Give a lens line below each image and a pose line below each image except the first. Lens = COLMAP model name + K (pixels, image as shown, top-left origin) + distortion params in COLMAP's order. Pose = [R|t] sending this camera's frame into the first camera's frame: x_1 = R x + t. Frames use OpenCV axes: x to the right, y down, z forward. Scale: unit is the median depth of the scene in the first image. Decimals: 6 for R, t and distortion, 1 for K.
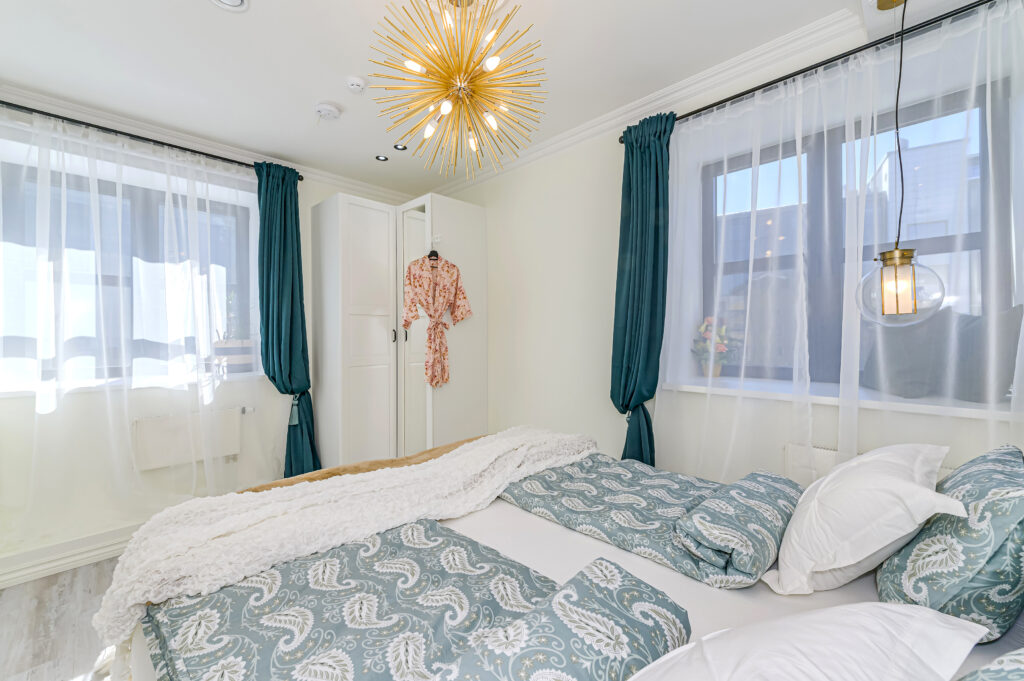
lens RADIAL K [[421.0, 0, 511.9], [0, 421.0, 336.4], [0, 0, 1]] dist [0.005702, -0.000938]
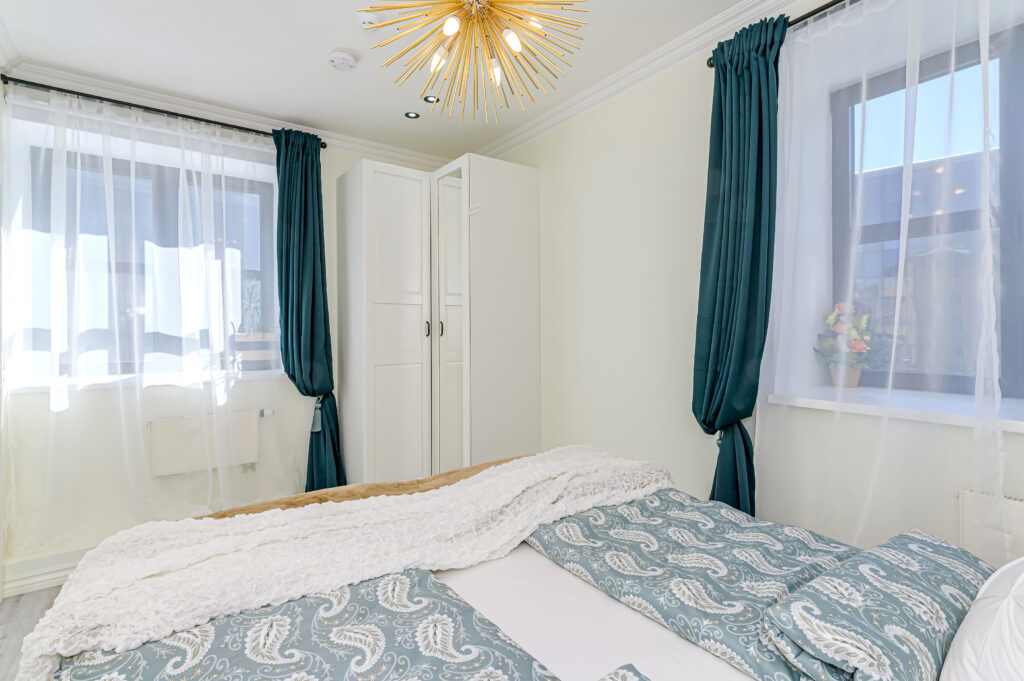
lens RADIAL K [[495.8, 0, 511.8], [0, 495.8, 333.0], [0, 0, 1]] dist [0.000507, -0.001092]
pose [[0.986150, 0.002963, -0.165827, 0.061221], [-0.002317, 0.999989, 0.004089, 0.003259], [0.165837, -0.003649, 0.986146, 0.084408]]
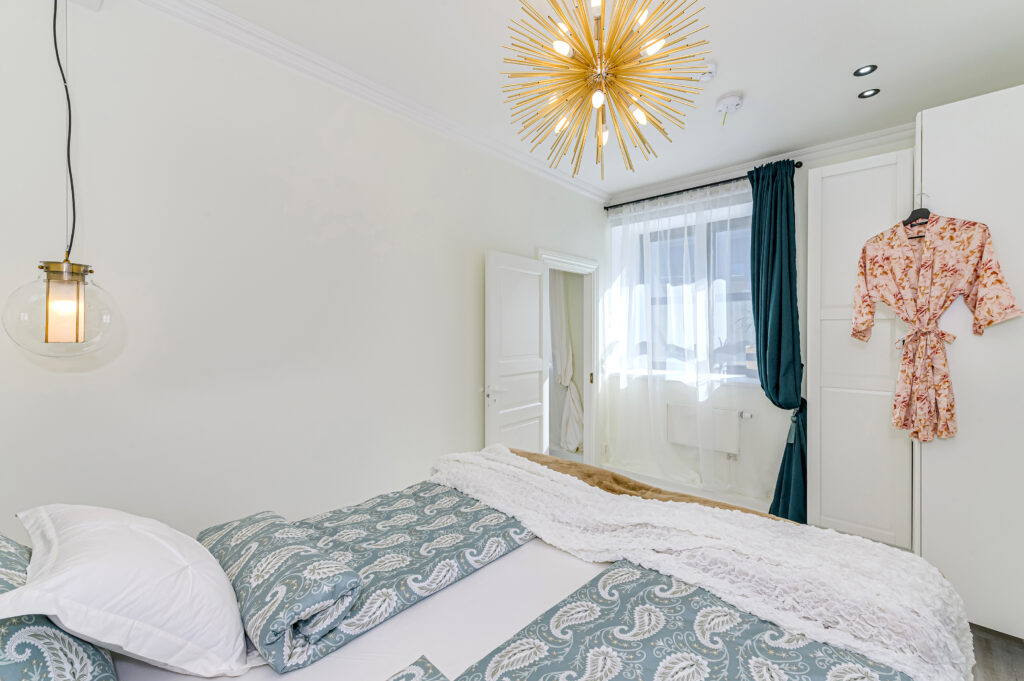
lens RADIAL K [[421.0, 0, 514.5], [0, 421.0, 338.5], [0, 0, 1]] dist [0.005702, -0.000938]
pose [[0.037379, 0.017831, -0.999142, 0.475834], [-0.004291, 0.999834, 0.017683, -0.036913], [0.999292, 0.003626, 0.037449, 0.501253]]
